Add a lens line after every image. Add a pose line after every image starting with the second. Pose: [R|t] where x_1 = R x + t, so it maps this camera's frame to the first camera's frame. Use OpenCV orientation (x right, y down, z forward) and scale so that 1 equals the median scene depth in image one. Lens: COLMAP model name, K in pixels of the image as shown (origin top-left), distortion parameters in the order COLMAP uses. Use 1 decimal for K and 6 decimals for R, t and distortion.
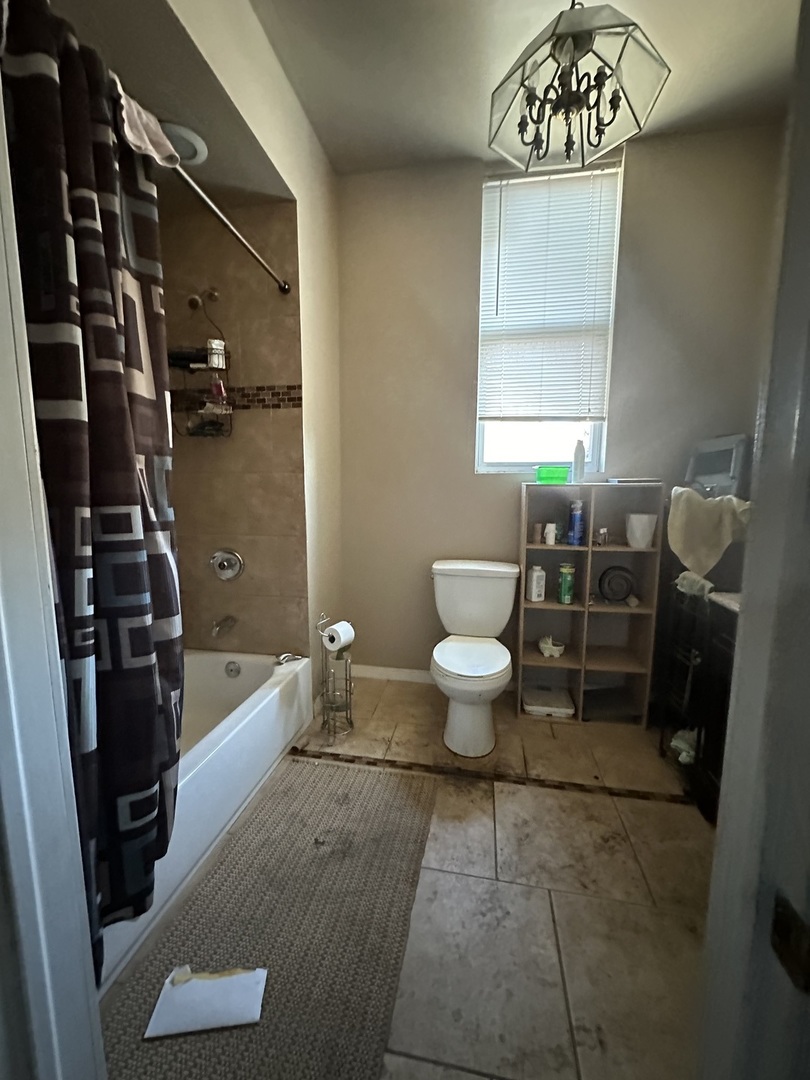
lens RADIAL K [[430.1, 0, 403.6], [0, 430.1, 542.8], [0, 0, 1]] dist [-0.006001, 0.001394]
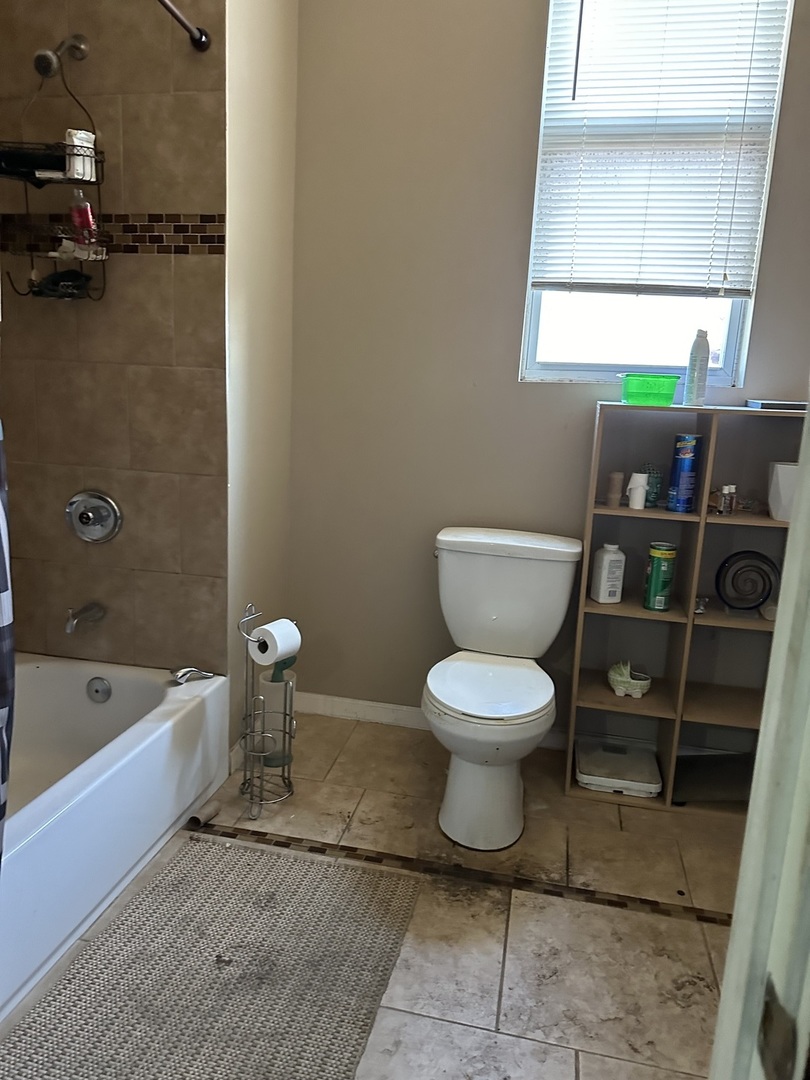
lens RADIAL K [[760.3, 0, 396.6], [0, 760.3, 543.4], [0, 0, 1]] dist [0.050650, -0.064852]
pose [[0.998603, 0.048482, -0.021009, 0.039622], [-0.047008, 0.996731, 0.065707, -0.002289], [0.024126, -0.064628, 0.997618, -0.063474]]
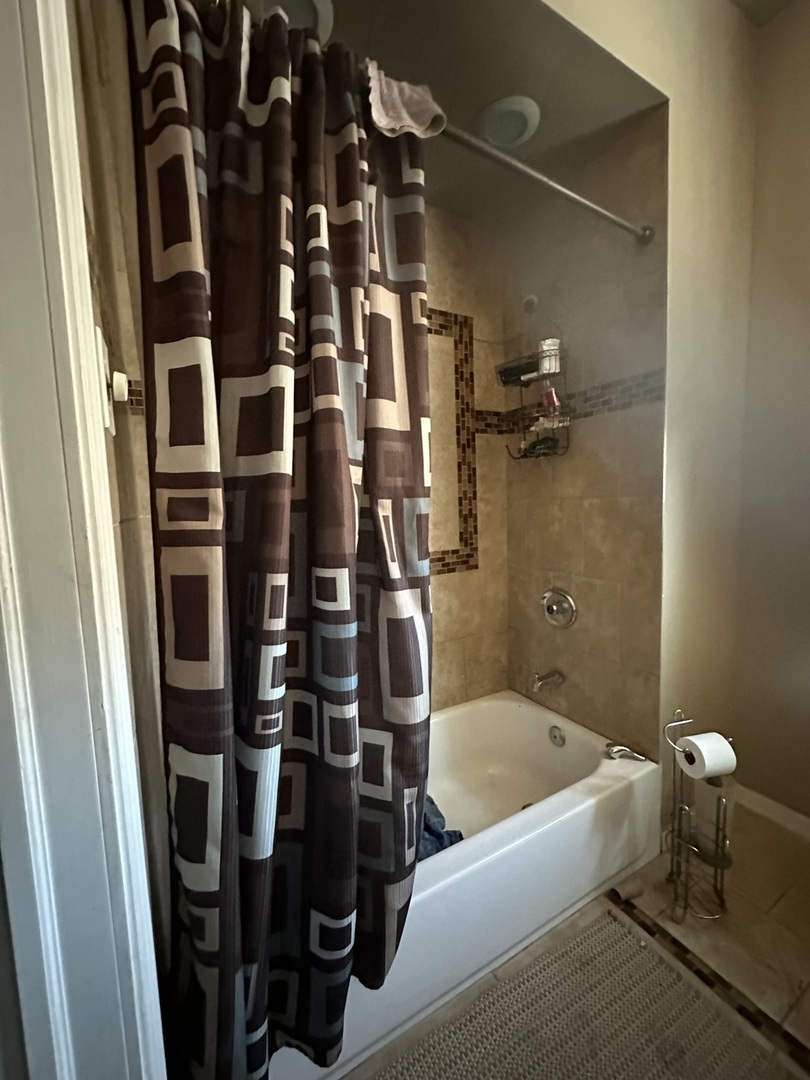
lens RADIAL K [[430.1, 0, 411.4], [0, 430.1, 541.8], [0, 0, 1]] dist [-0.006001, 0.001394]
pose [[0.645073, 0.045511, -0.762764, 0.036169], [-0.063300, 0.997976, 0.006011, -0.071904], [0.761494, 0.044406, 0.646649, 0.273672]]
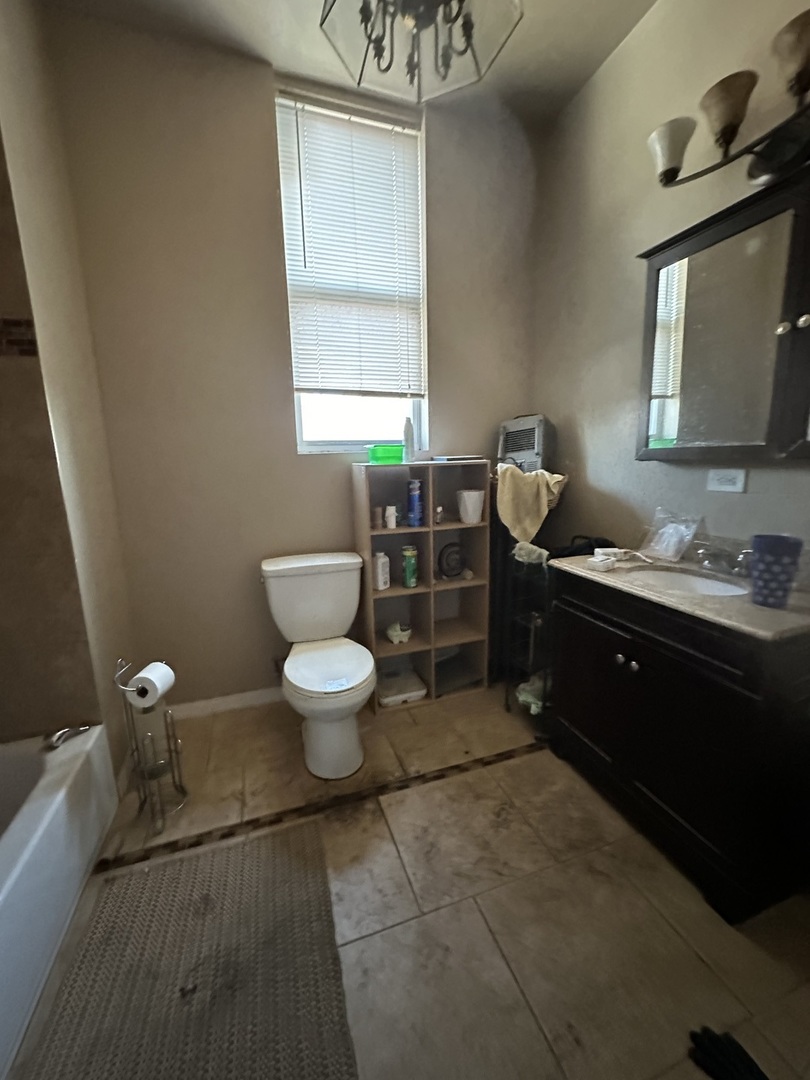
lens RADIAL K [[430.1, 0, 402.5], [0, 430.1, 541.6], [0, 0, 1]] dist [-0.006001, 0.001394]
pose [[0.868519, -0.117174, 0.481607, -0.107420], [0.094932, 0.992992, 0.070395, -0.034277], [-0.486480, -0.015419, 0.873555, 0.174270]]
